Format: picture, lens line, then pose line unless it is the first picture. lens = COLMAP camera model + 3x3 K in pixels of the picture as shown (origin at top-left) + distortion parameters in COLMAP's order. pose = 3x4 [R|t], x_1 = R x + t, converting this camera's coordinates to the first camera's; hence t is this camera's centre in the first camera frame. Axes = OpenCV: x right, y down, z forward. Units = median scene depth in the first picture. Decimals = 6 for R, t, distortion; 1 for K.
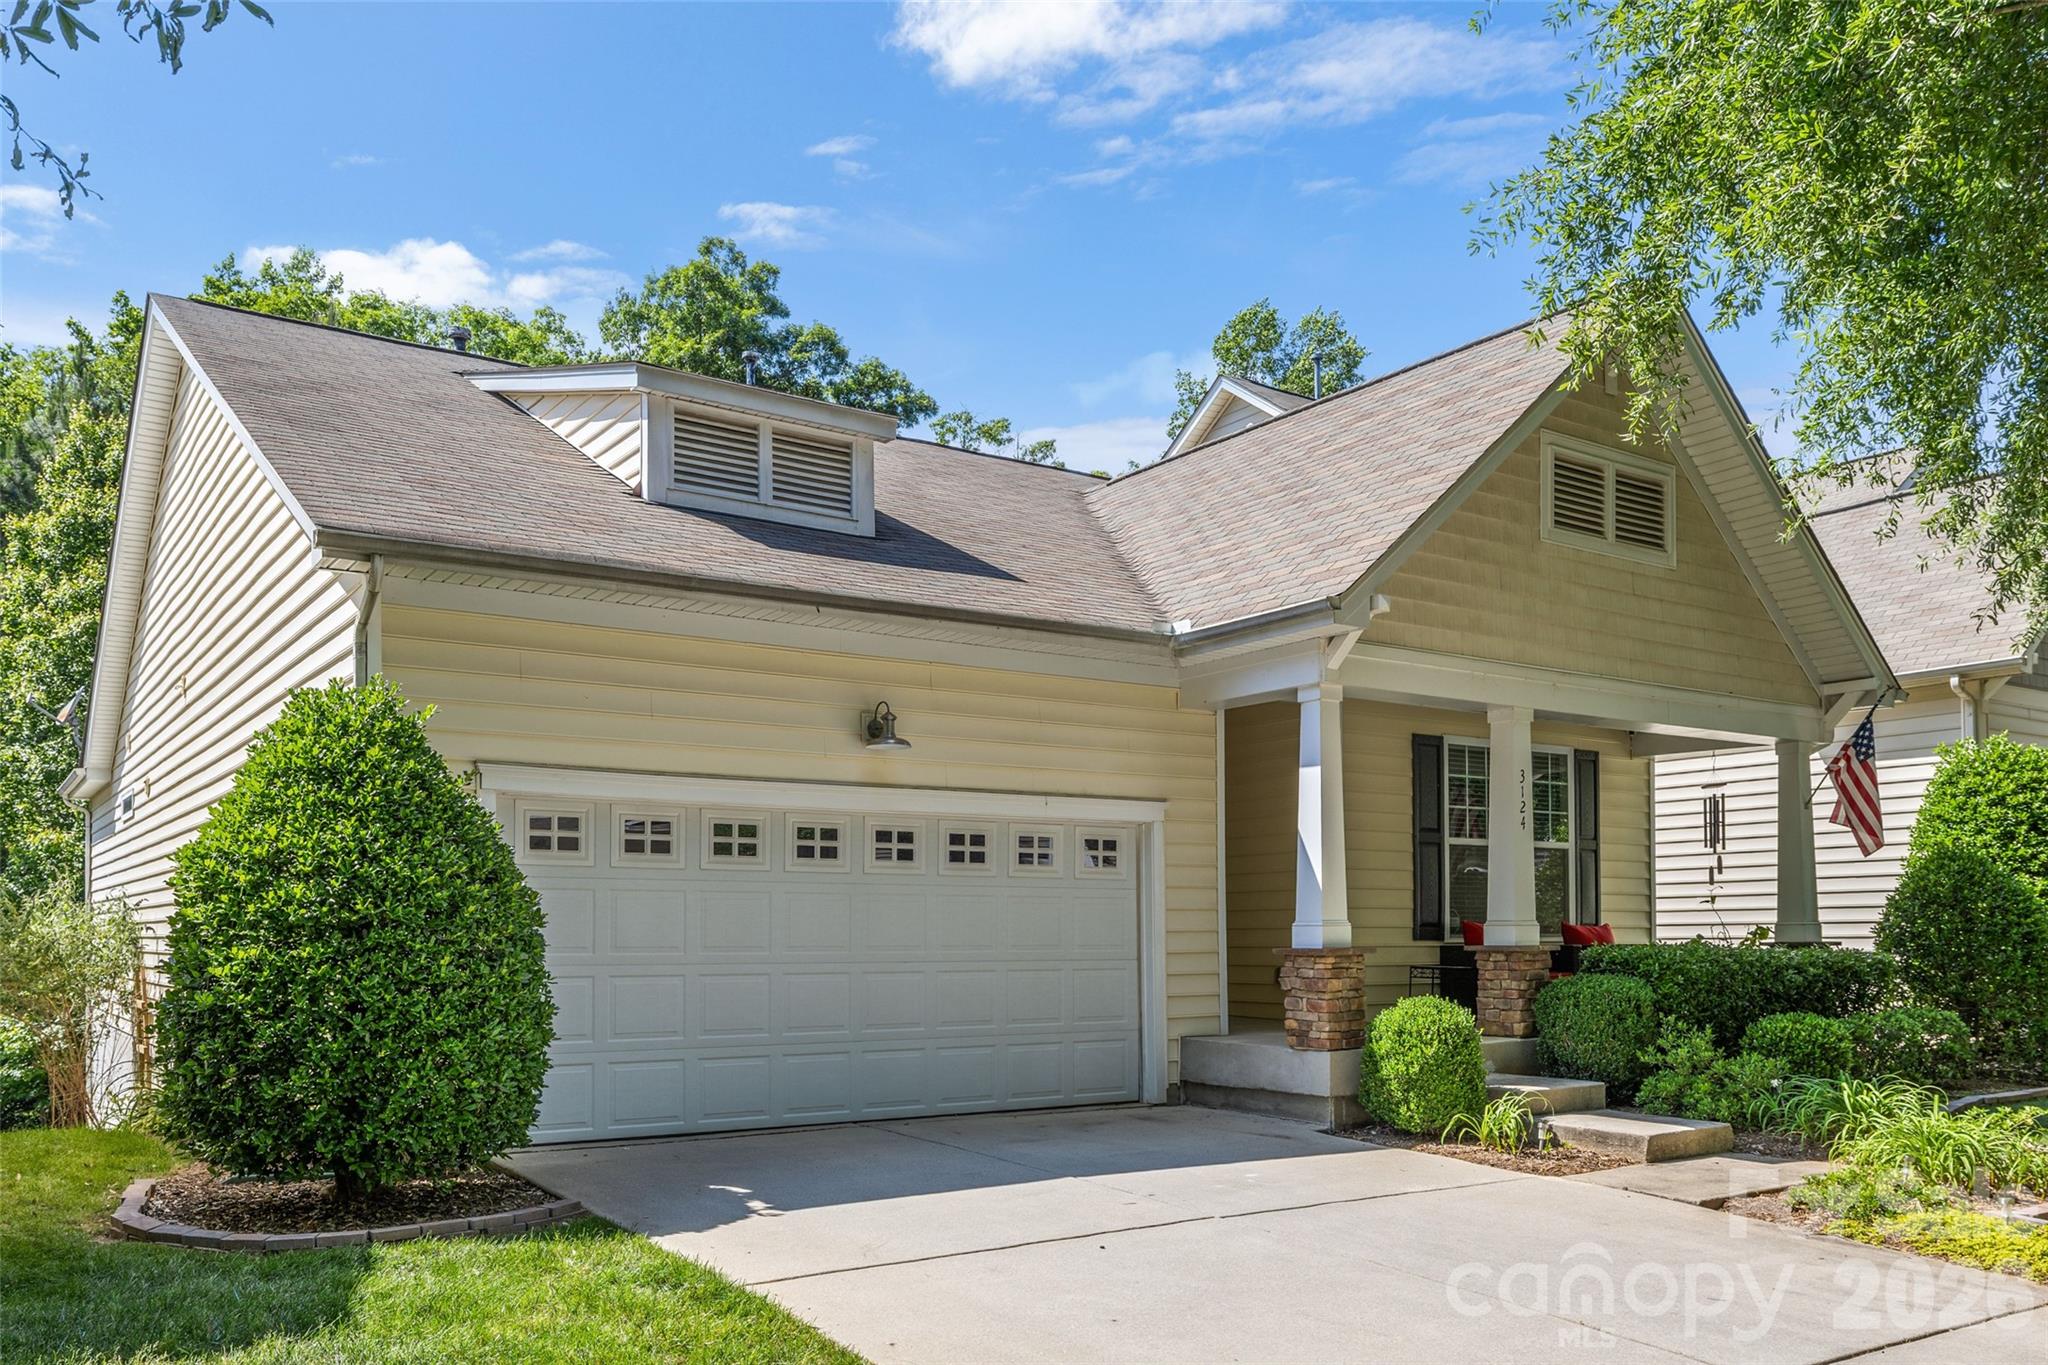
lens RADIAL K [[1599.5, 0, 1024.1], [0, 1599.5, 639.0], [0, 0, 1]] dist [0.010018, 0.001859]
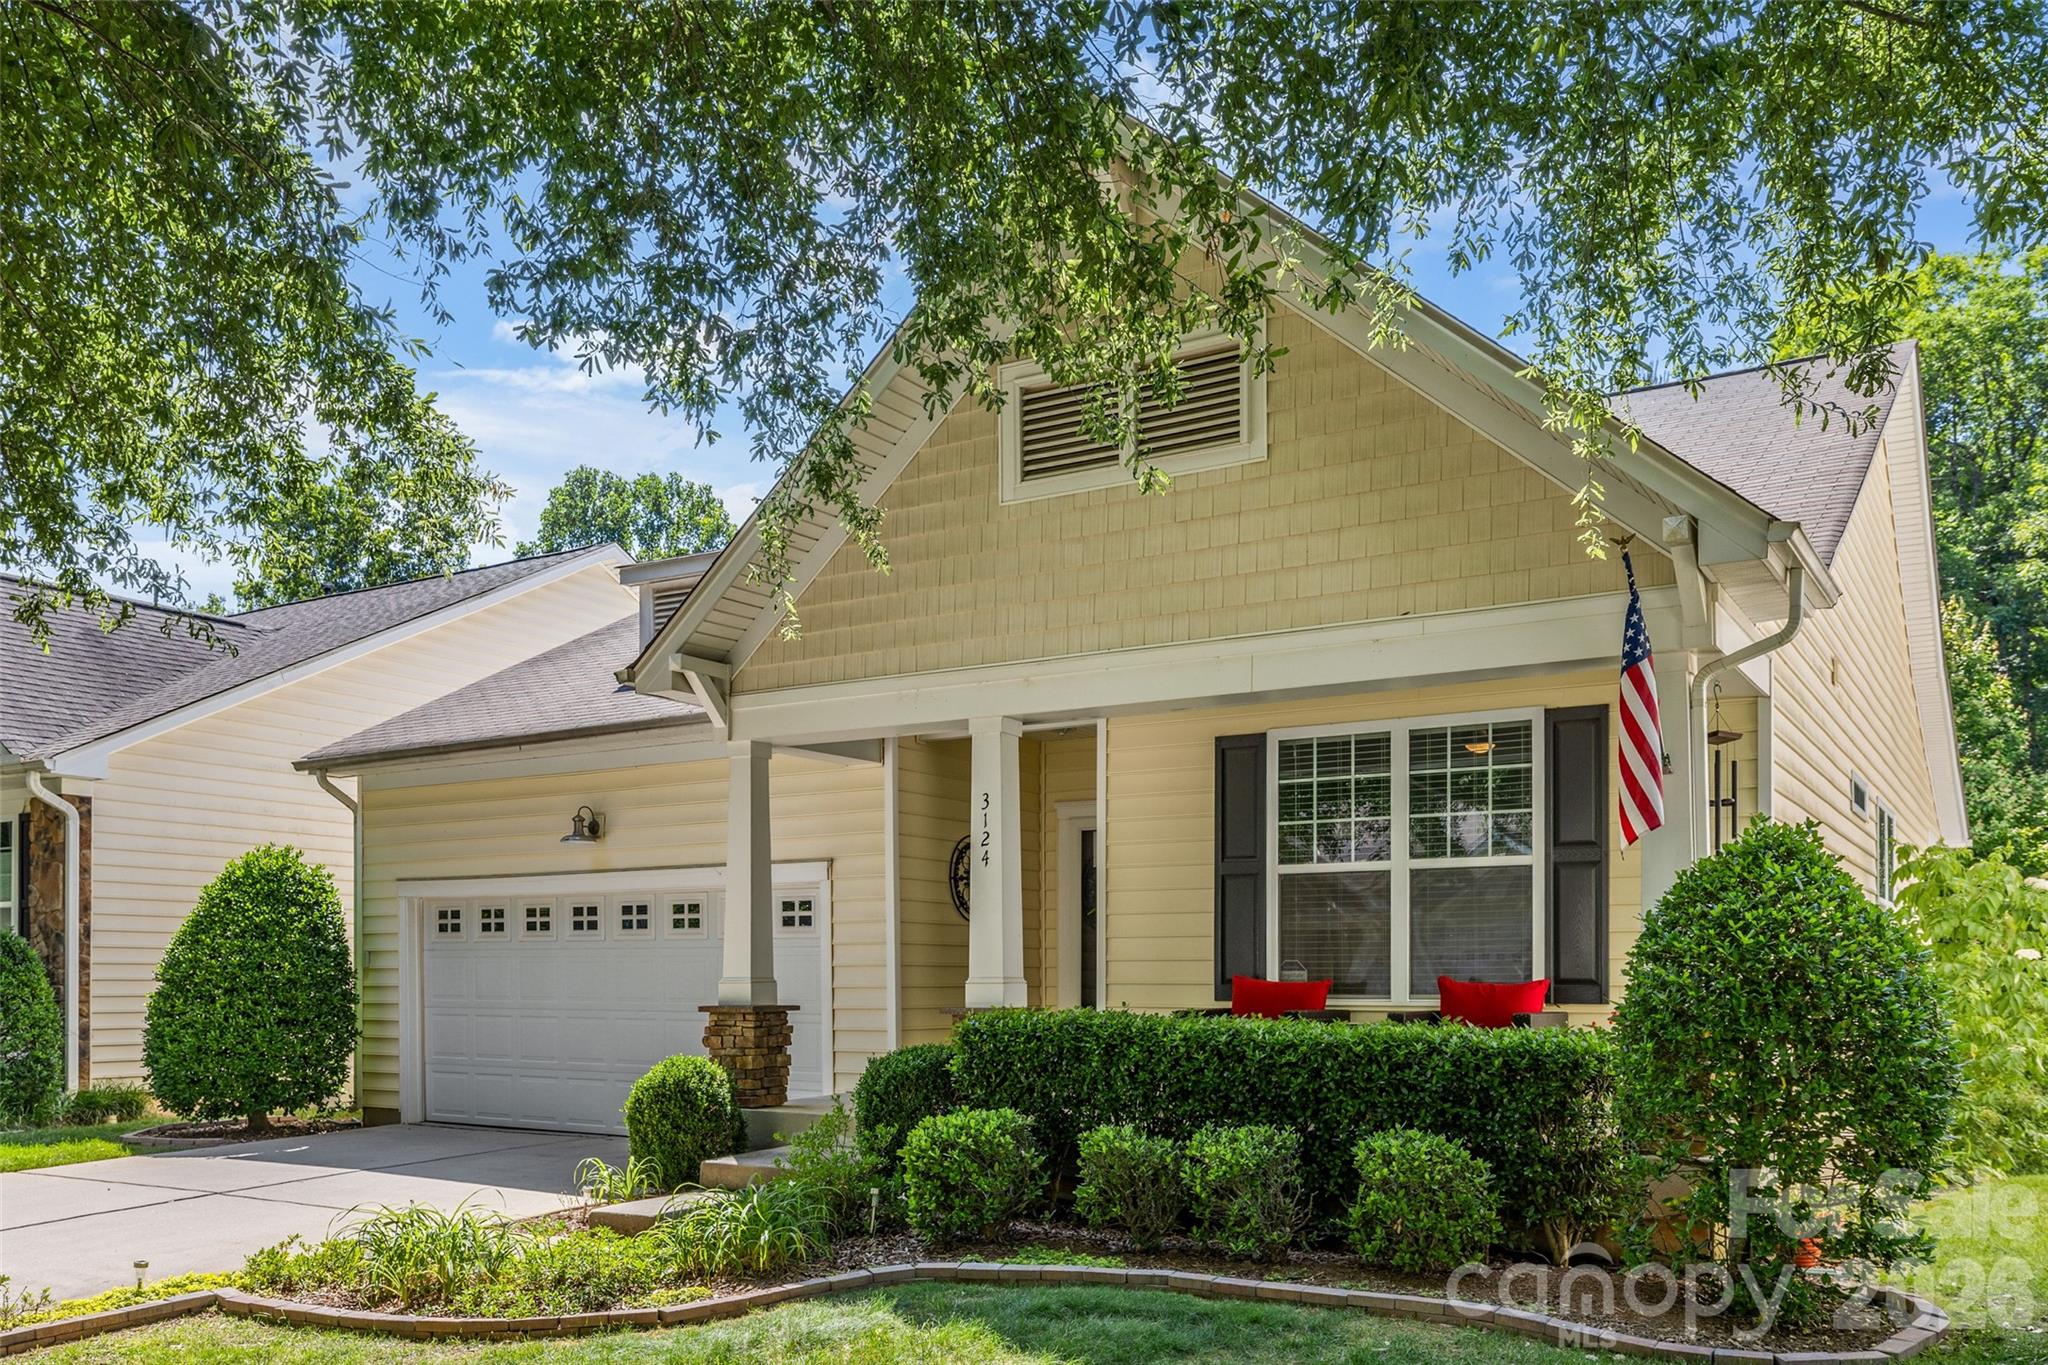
lens RADIAL K [[1652.6, 0, 1024.0], [0, 1652.6, 682.5], [0, 0, 1]] dist [-0.000228, 0.001461]
pose [[0.405120, -0.157630, -0.900572, 1.061866], [0.165551, 0.981389, -0.097303, 0.108835], [0.899150, -0.109671, 0.423676, 0.650236]]
